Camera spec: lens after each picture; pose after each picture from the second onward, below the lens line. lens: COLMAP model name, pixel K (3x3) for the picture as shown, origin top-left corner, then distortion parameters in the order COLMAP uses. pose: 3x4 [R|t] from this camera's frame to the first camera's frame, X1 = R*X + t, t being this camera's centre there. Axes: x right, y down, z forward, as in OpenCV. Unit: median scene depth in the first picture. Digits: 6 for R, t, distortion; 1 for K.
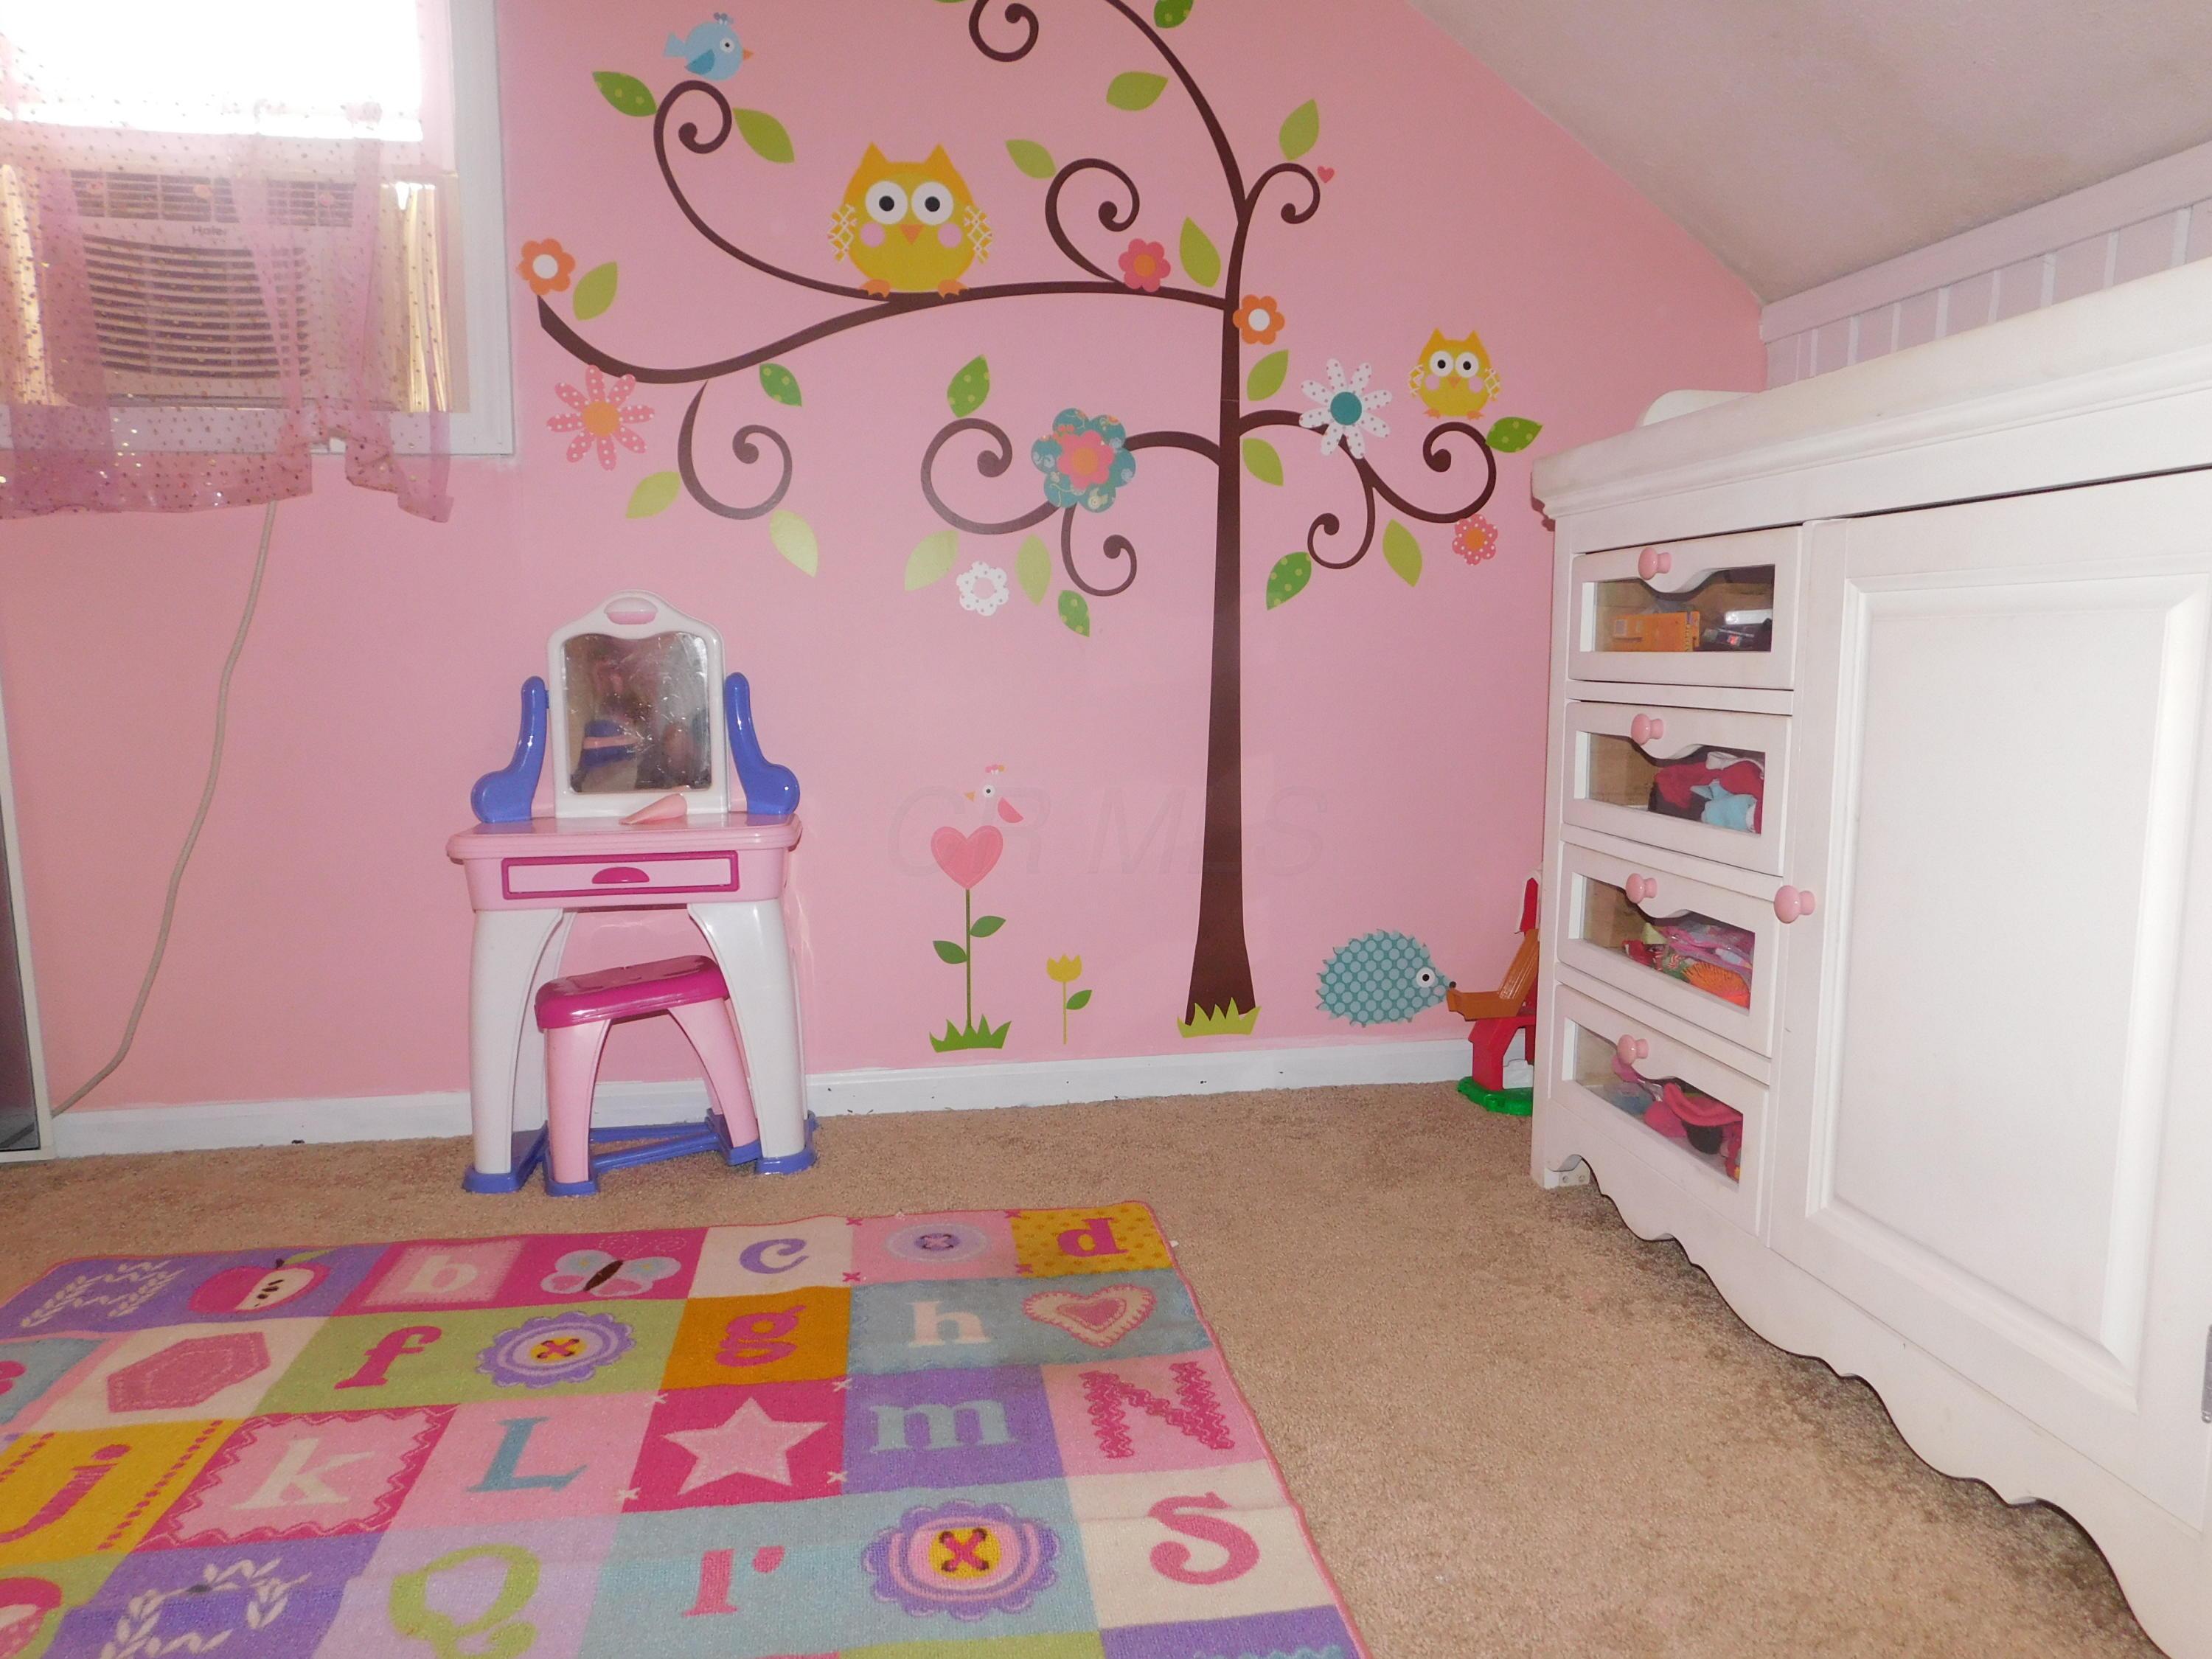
lens RADIAL K [[1470.8, 0, 1117.9], [0, 1470.8, 829.2], [0, 0, 1]] dist [-0.053647, 0.041468]
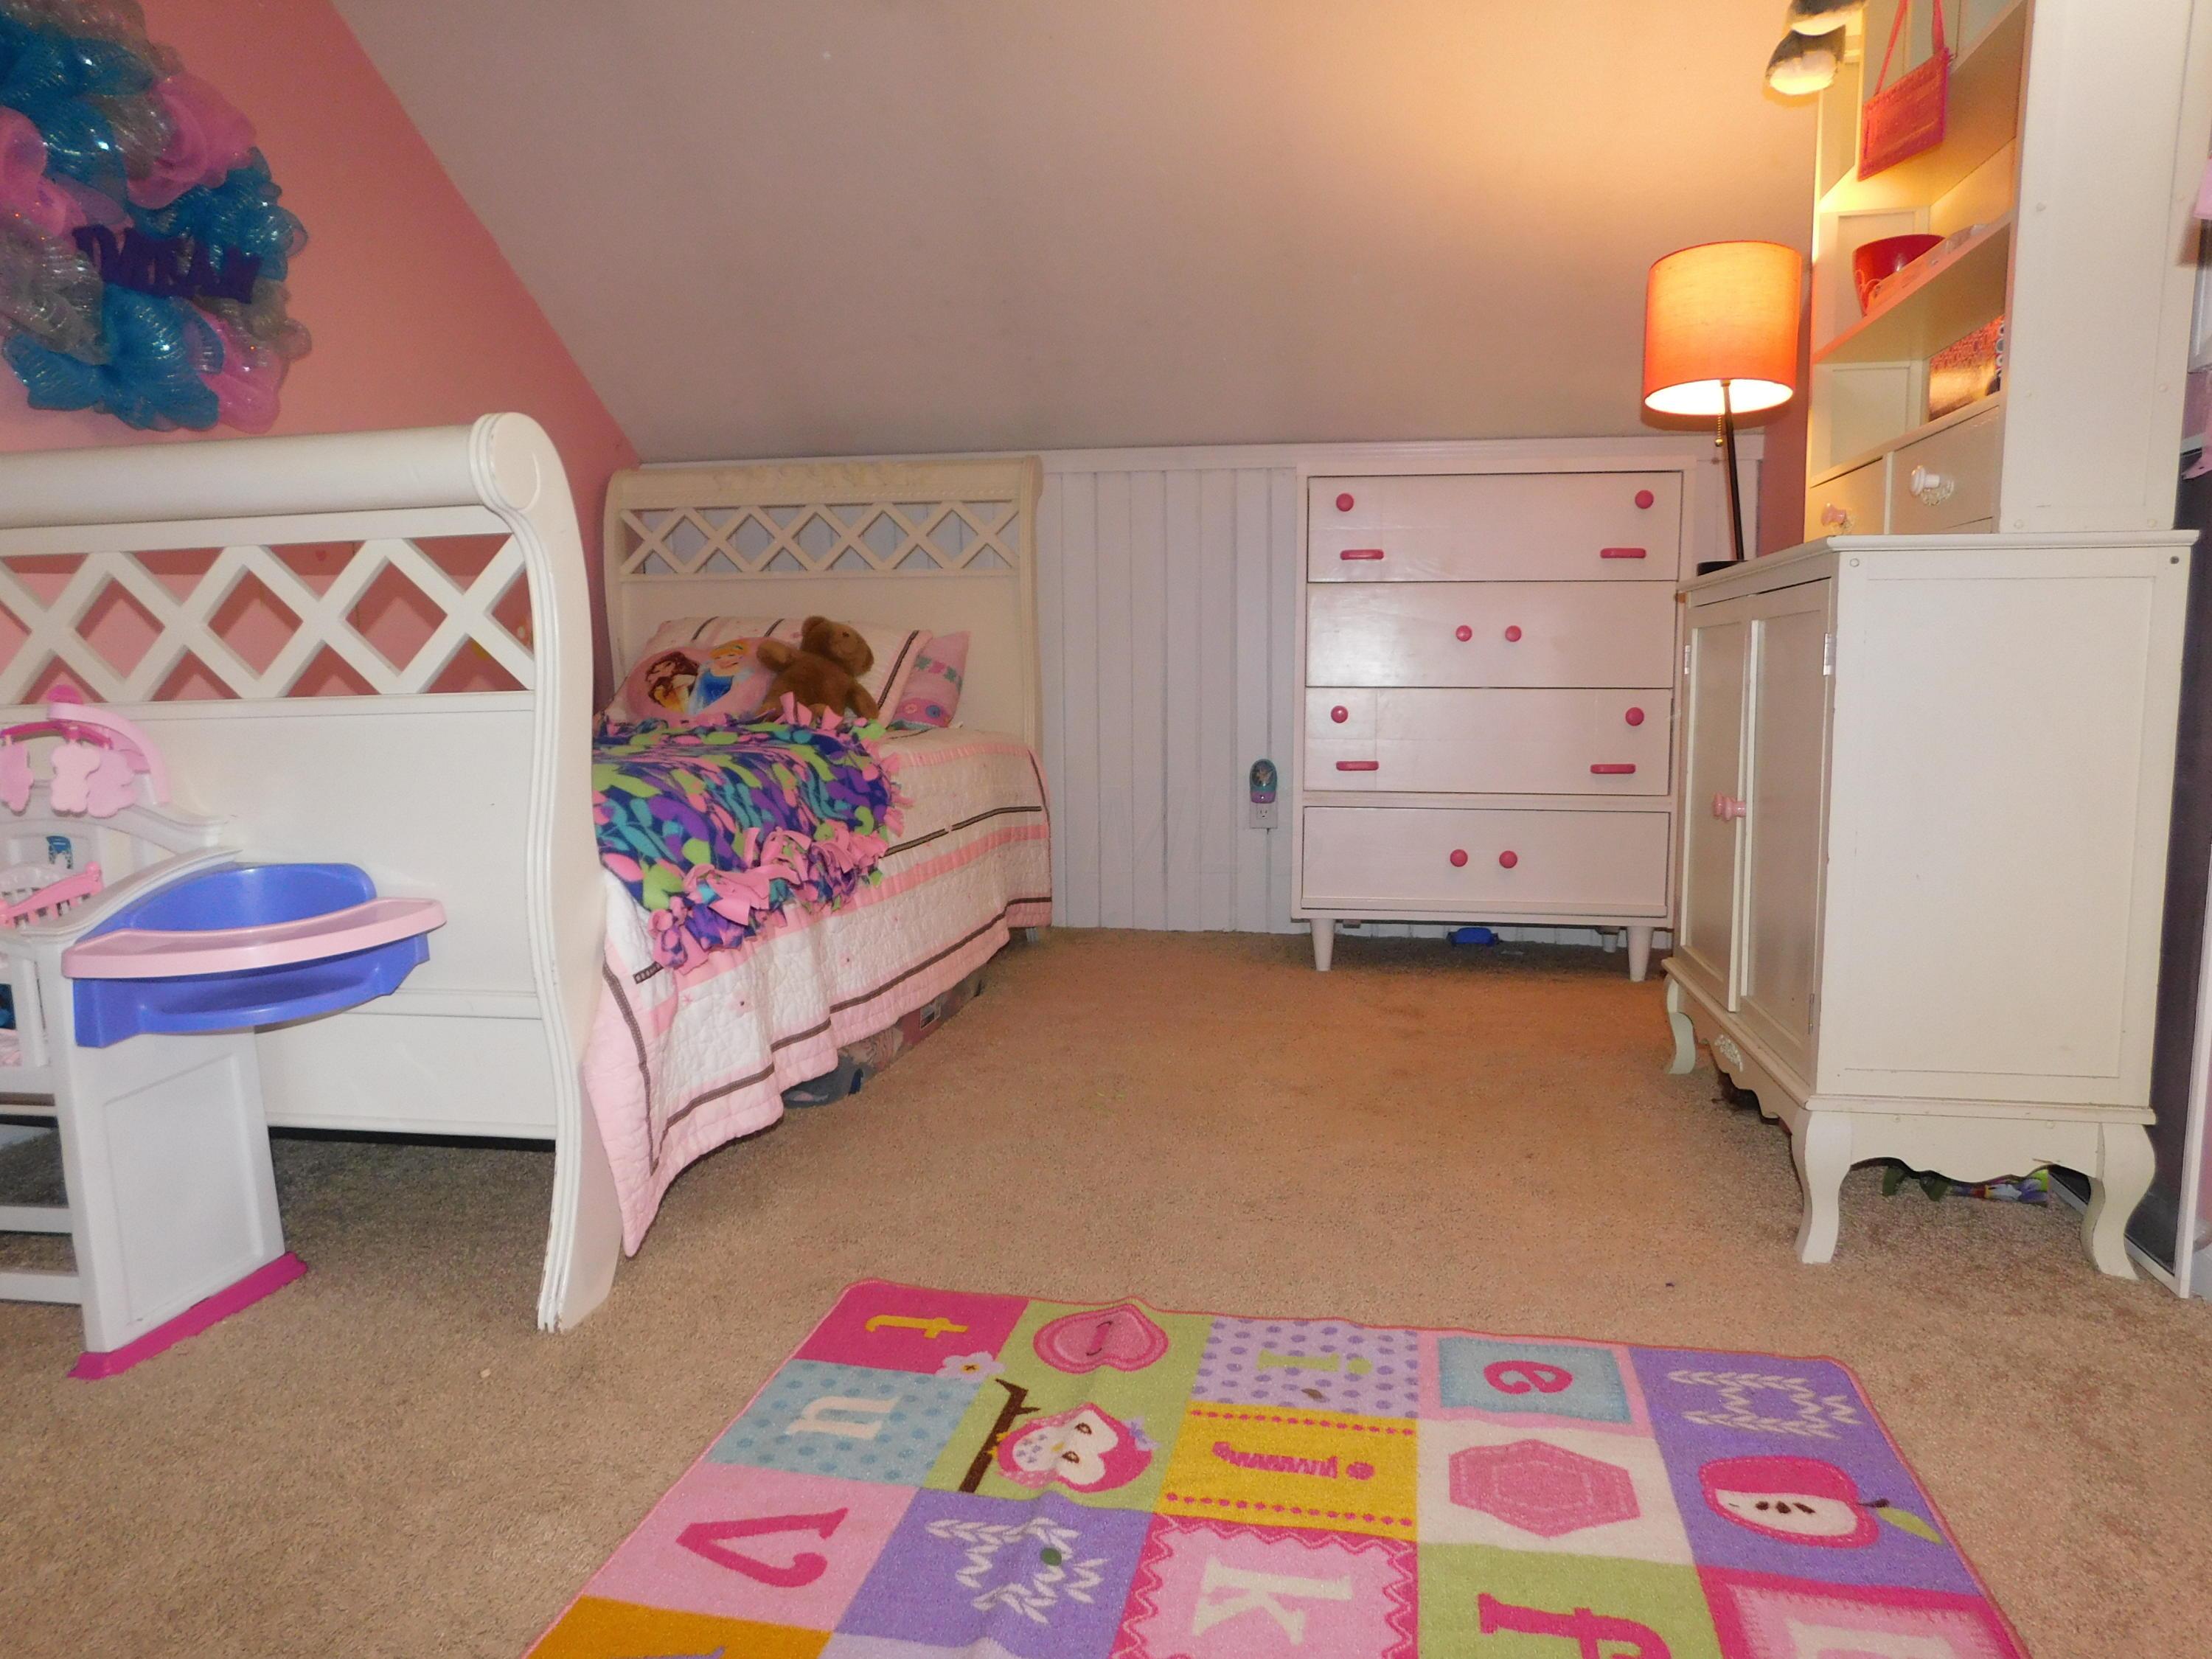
lens RADIAL K [[1470.8, 0, 1106.8], [0, 1470.8, 839.5], [0, 0, 1]] dist [-0.053647, 0.041468]
pose [[-0.350710, 0.122138, -0.928485, 0.131303], [-0.094306, 0.981812, 0.164774, -0.077816], [0.931724, 0.145350, -0.332813, 0.694616]]
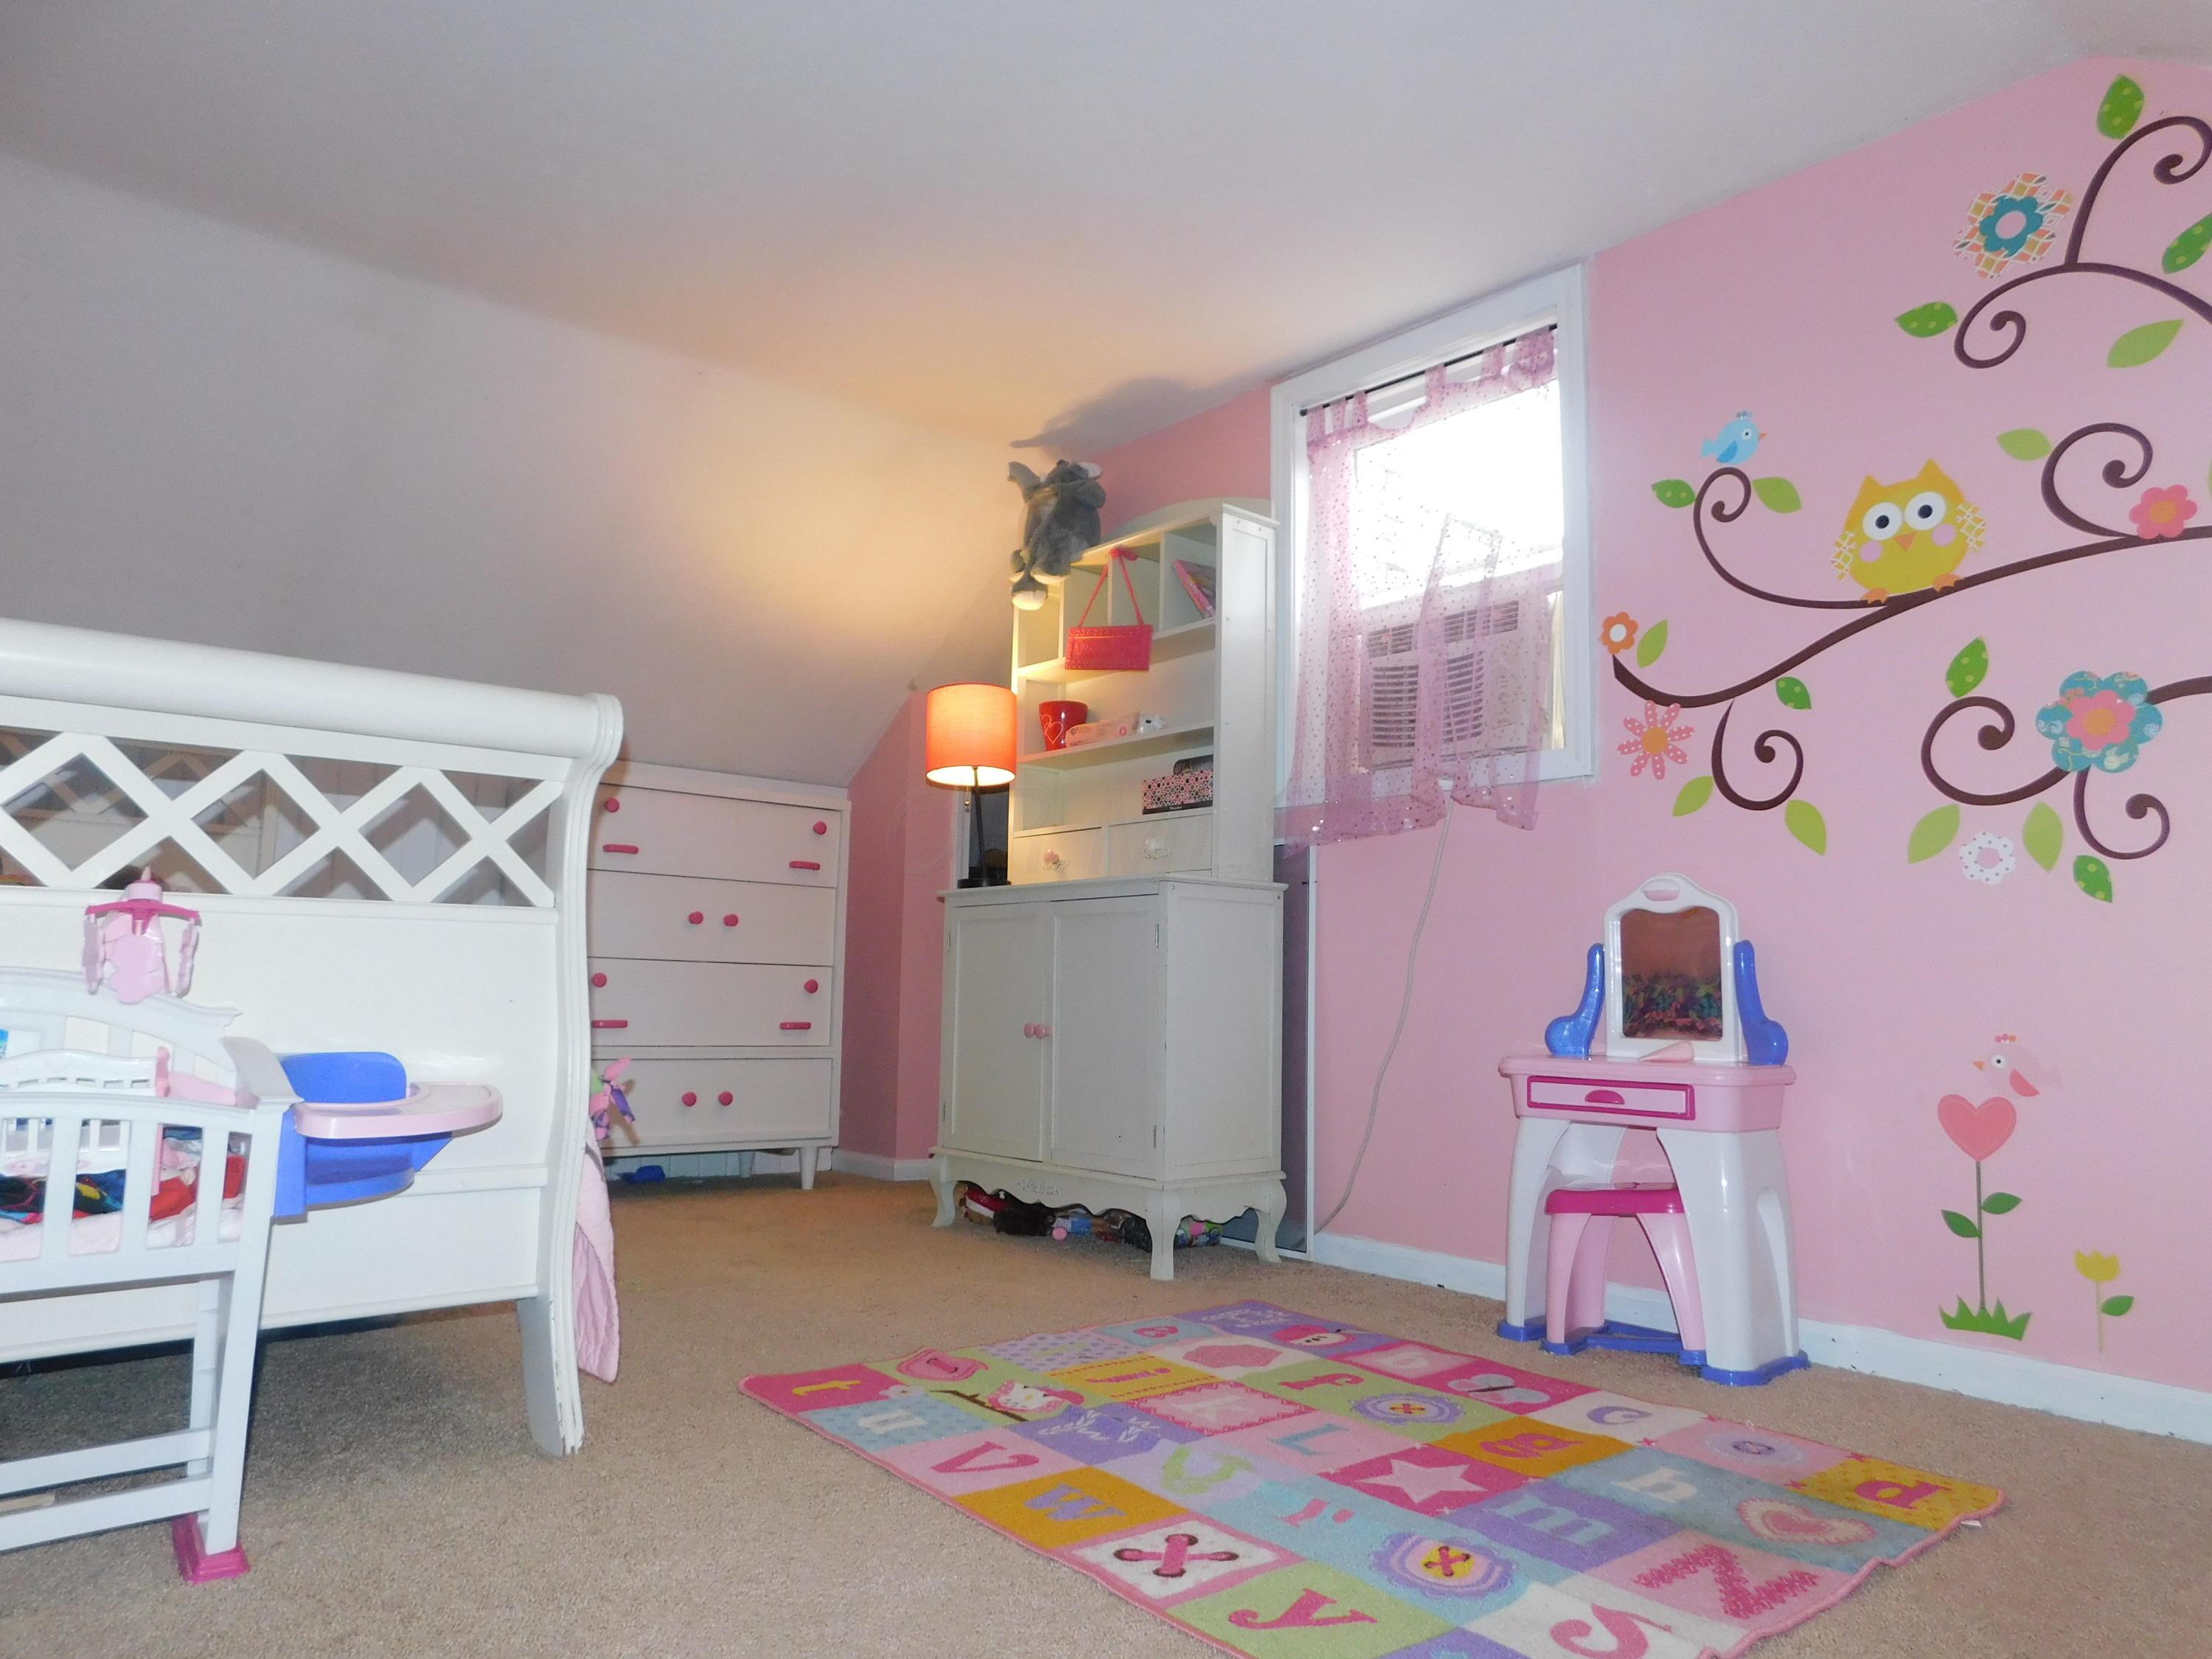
lens RADIAL K [[1470.8, 0, 1115.2], [0, 1470.8, 842.7], [0, 0, 1]] dist [-0.053647, 0.041468]
pose [[0.508216, -0.067029, -0.858617, 0.500982], [-0.123686, 0.980951, -0.149789, 0.053918], [0.852302, 0.182324, 0.490245, -0.003417]]
